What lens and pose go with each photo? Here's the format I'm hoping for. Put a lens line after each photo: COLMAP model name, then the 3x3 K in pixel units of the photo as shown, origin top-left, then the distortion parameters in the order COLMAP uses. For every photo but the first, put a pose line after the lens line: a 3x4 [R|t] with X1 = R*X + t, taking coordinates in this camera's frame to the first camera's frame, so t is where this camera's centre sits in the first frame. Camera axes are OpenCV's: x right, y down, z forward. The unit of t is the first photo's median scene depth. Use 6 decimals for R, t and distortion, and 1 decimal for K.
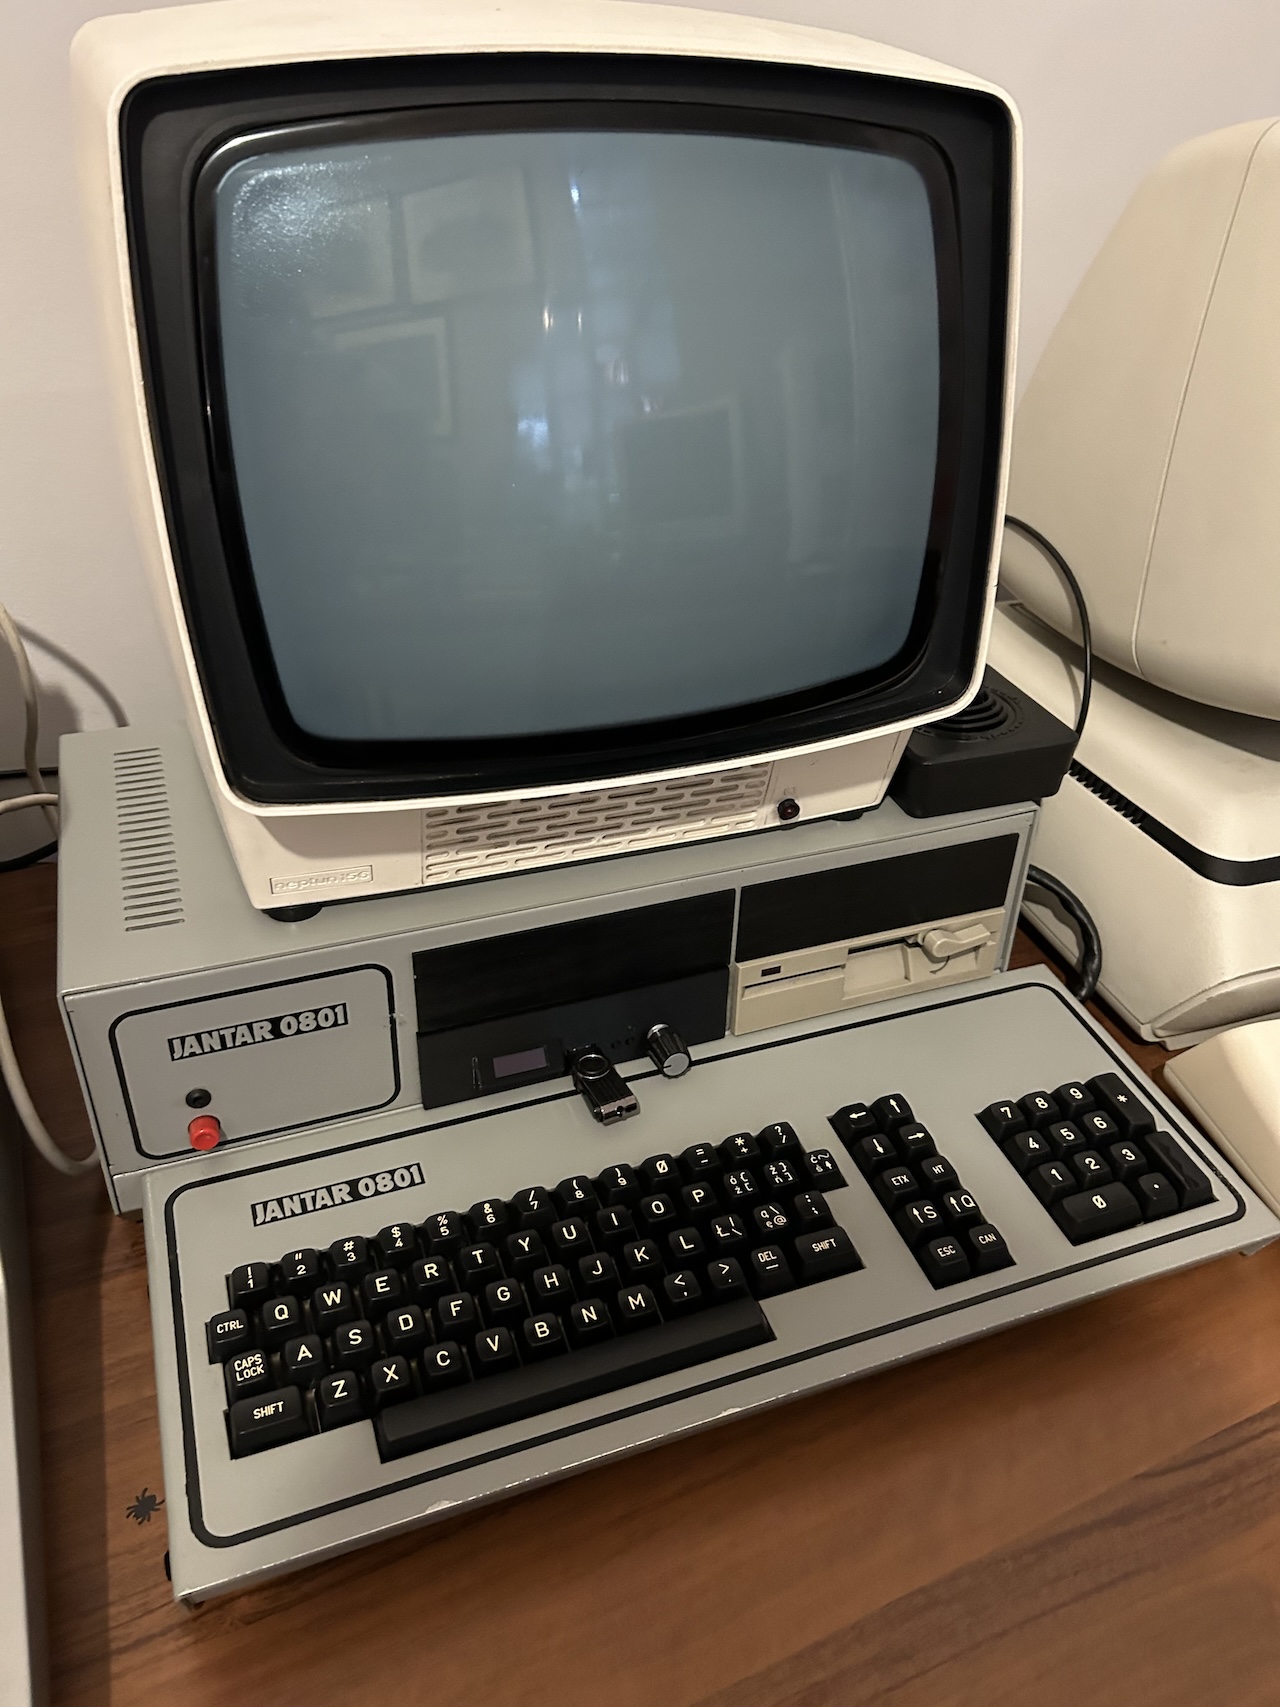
lens RADIAL K [[1308.3, 0, 633.9], [0, 1308.3, 843.8], [0, 0, 1]] dist [0.041306, -0.062633]
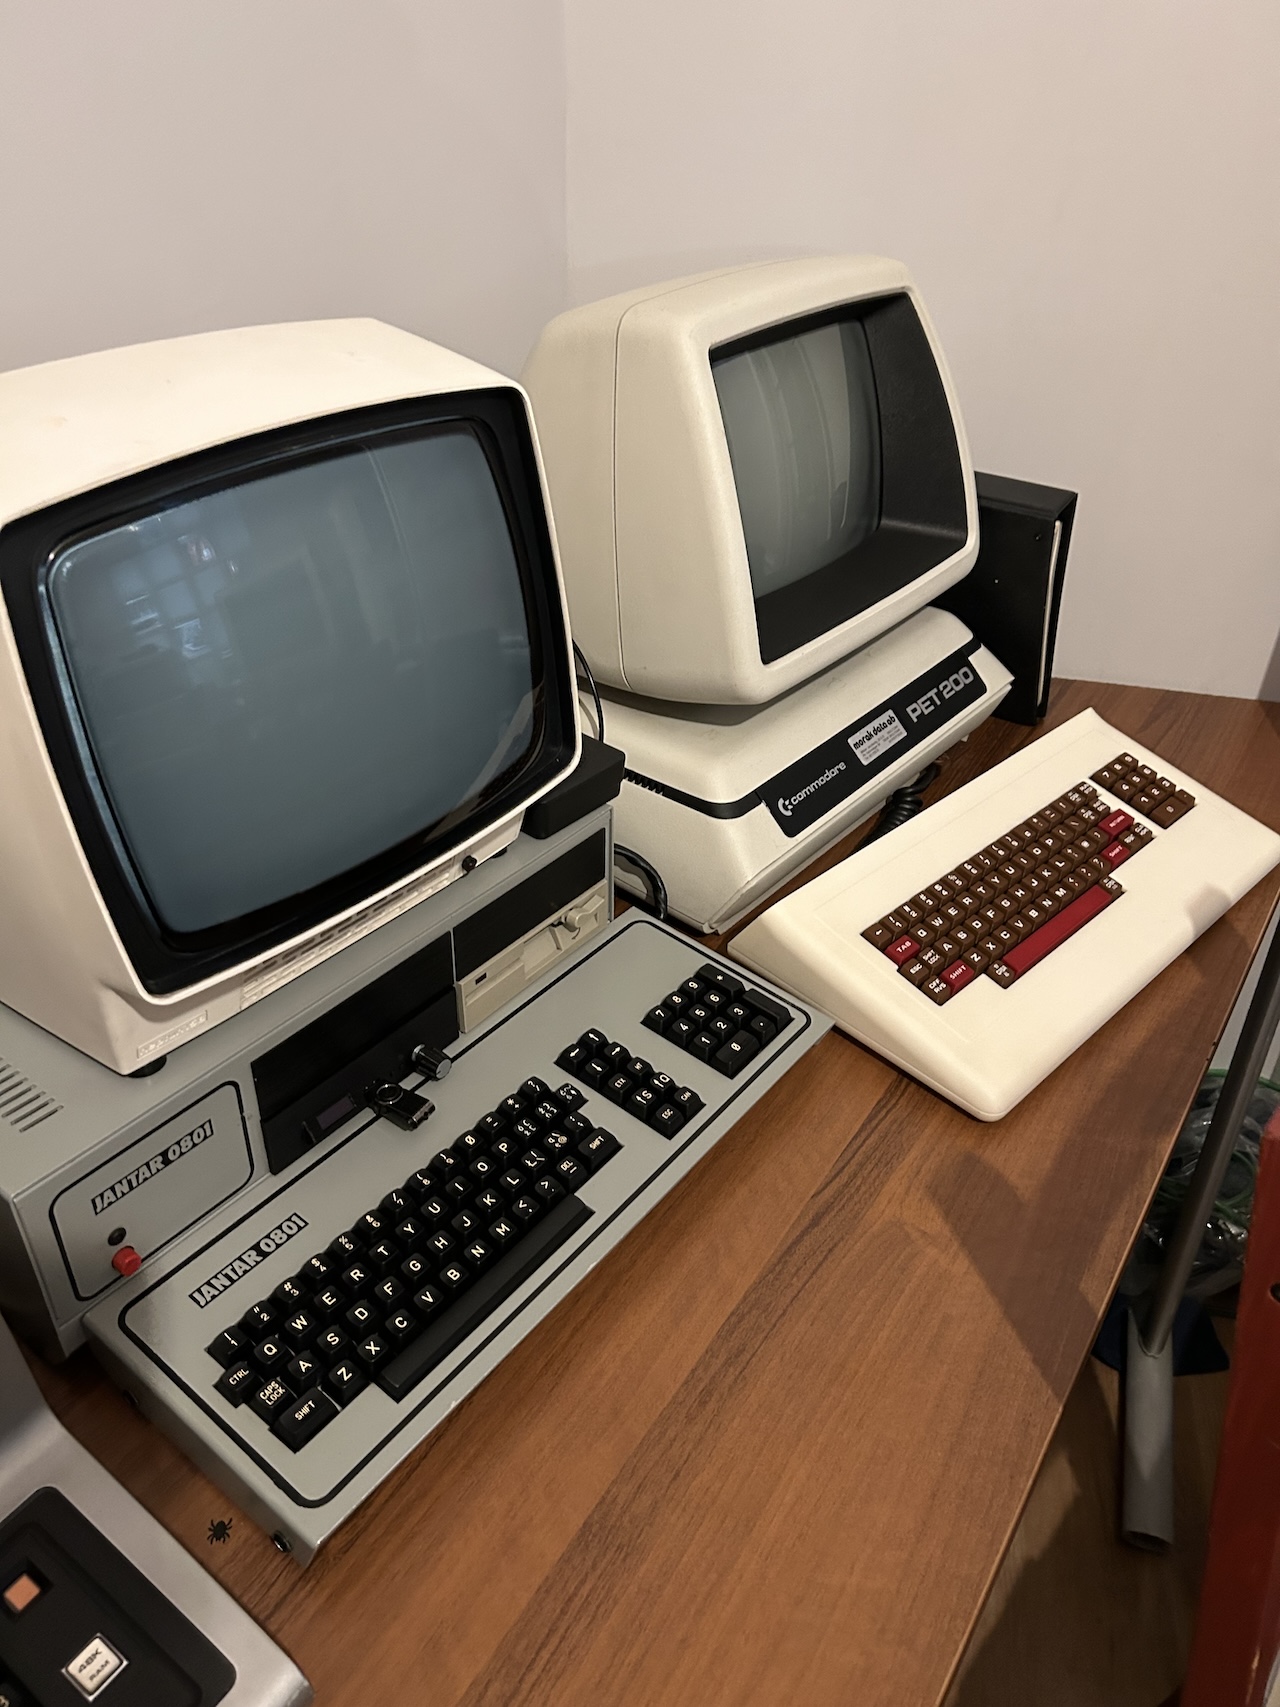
lens RADIAL K [[1308.3, 0, 640.8], [0, 1308.3, 855.3], [0, 0, 1]] dist [0.041306, -0.062633]
pose [[0.852016, -0.304305, 0.425990, -0.329531], [0.282163, 0.952334, 0.115948, -0.152544], [-0.440968, 0.021409, 0.897267, -0.335120]]
